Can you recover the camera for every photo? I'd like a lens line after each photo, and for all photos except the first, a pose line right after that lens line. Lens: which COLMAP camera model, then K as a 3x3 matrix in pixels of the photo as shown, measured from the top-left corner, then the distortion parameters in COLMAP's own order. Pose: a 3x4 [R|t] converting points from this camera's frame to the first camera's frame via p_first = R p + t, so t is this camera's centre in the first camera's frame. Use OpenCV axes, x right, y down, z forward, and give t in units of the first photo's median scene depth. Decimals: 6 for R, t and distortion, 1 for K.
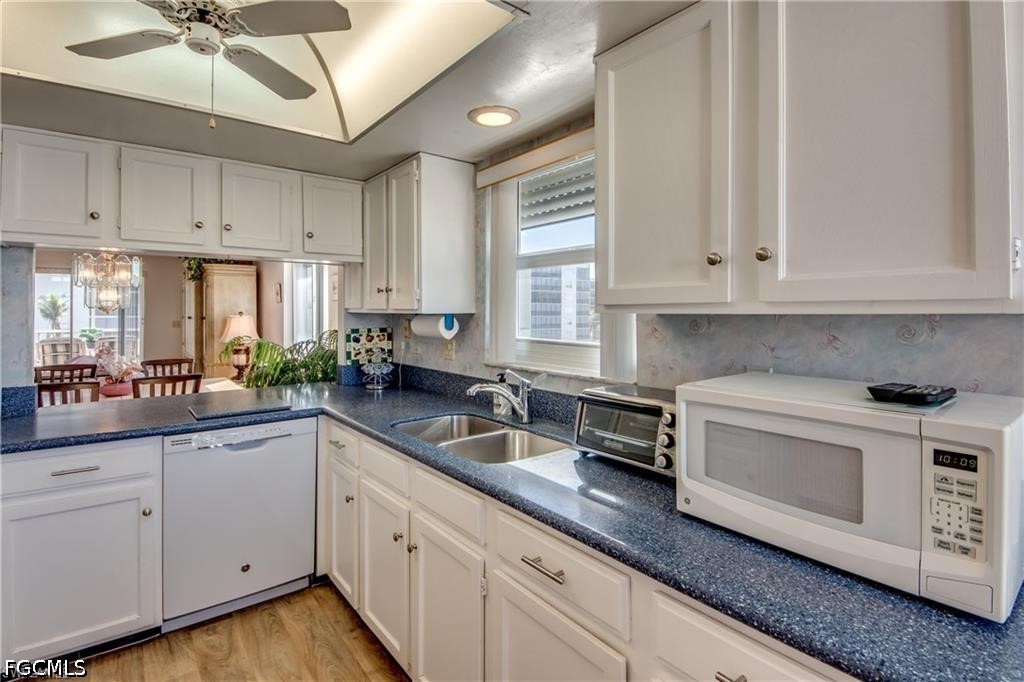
lens RADIAL K [[503.1, 0, 512.5], [0, 503.1, 311.5], [0, 0, 1]] dist [0.010641, -0.002774]
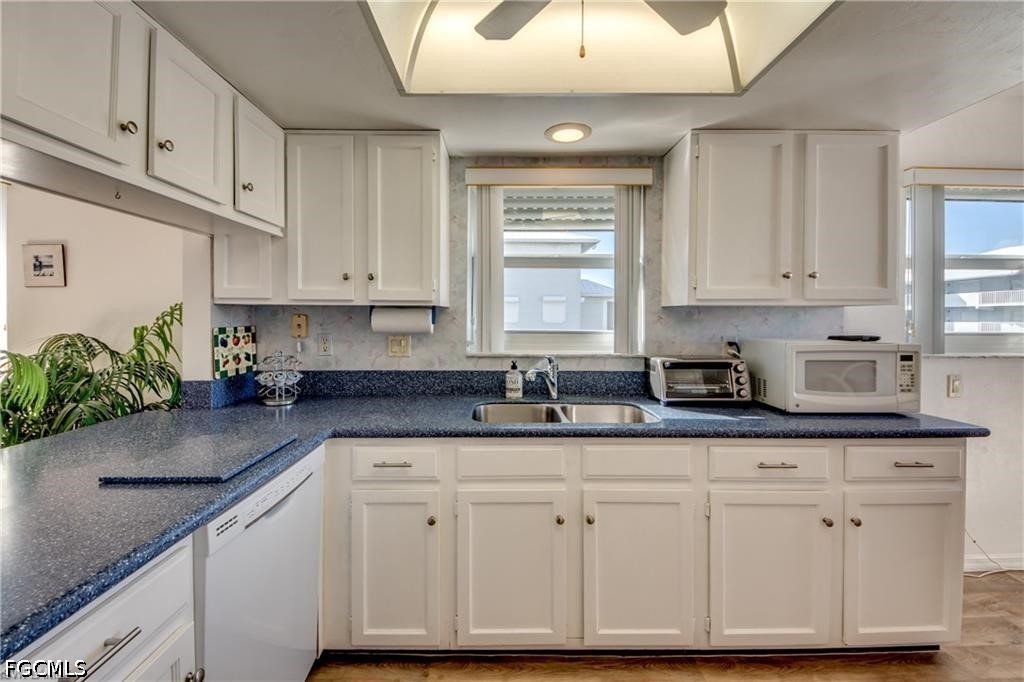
lens RADIAL K [[401.1, 0, 519.9], [0, 401.1, 320.6], [0, 0, 1]] dist [0.007184, -0.008961]
pose [[0.609421, -0.003477, 0.792839, -0.636441], [-0.001497, 0.999984, 0.005536, 0.026391], [-0.792845, -0.004561, 0.609406, 0.409411]]
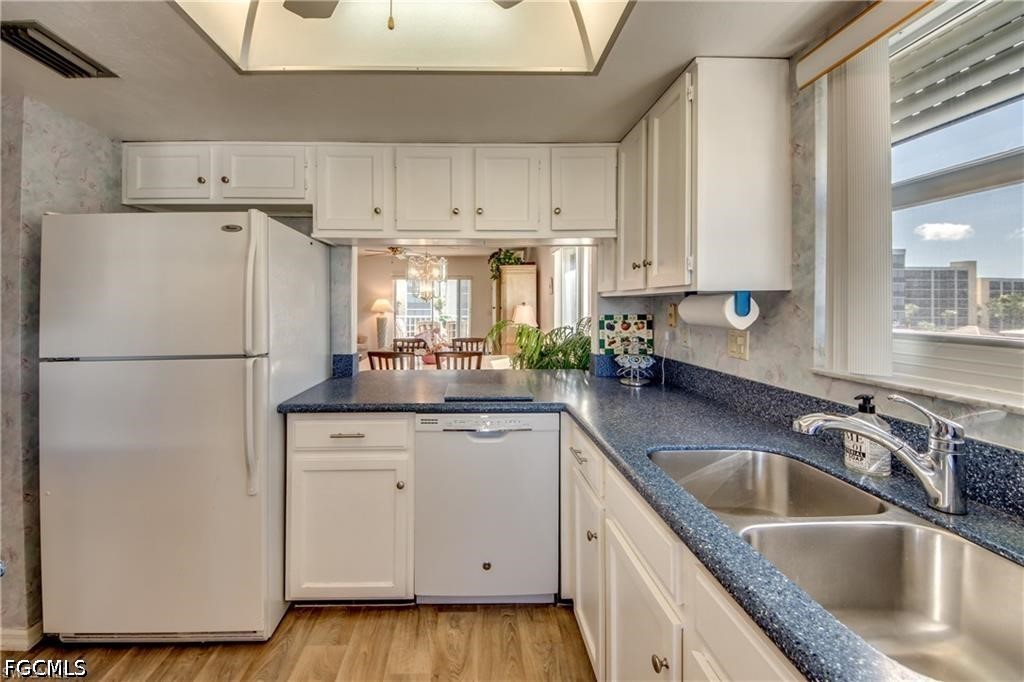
lens RADIAL K [[401.1, 0, 477.0], [0, 401.1, 306.1], [0, 0, 1]] dist [0.007184, -0.008961]
pose [[0.796400, 0.000255, -0.604770, -0.084768], [-0.000279, 1.000000, 0.000055, 0.023915], [0.604770, 0.000125, 0.796400, 0.362185]]
